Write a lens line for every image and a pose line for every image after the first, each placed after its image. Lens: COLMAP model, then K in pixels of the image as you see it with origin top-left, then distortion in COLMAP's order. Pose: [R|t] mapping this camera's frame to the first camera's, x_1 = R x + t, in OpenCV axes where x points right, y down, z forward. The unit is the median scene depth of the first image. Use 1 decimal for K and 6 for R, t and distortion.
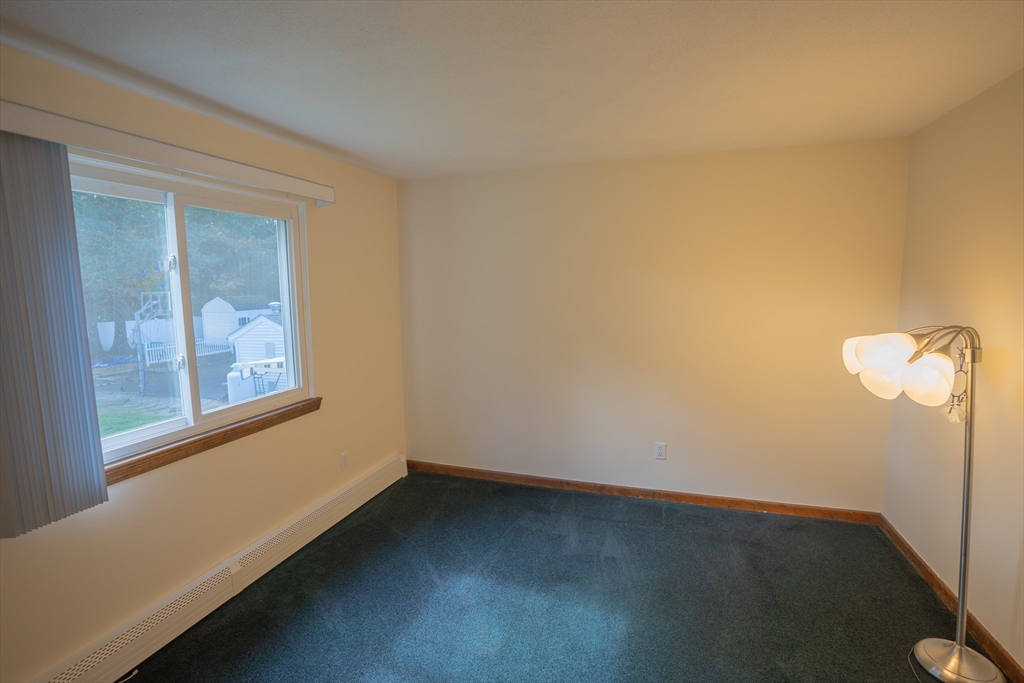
lens RADIAL K [[475.8, 0, 510.9], [0, 475.8, 336.5], [0, 0, 1]] dist [-0.066989, 0.026843]
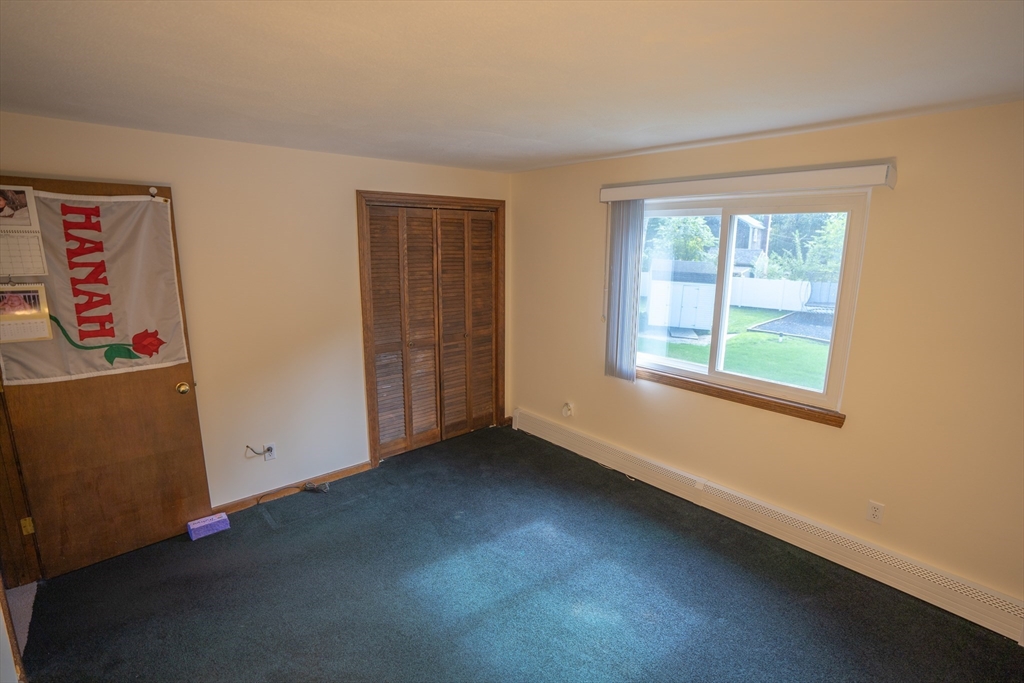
lens RADIAL K [[475.8, 0, 510.9], [0, 475.8, 336.5], [0, 0, 1]] dist [-0.066989, 0.026843]
pose [[-0.472775, 0.197867, -0.858681, 0.670582], [-0.093753, 0.957638, 0.272288, -0.210746], [0.876182, 0.209235, -0.434196, 0.921108]]
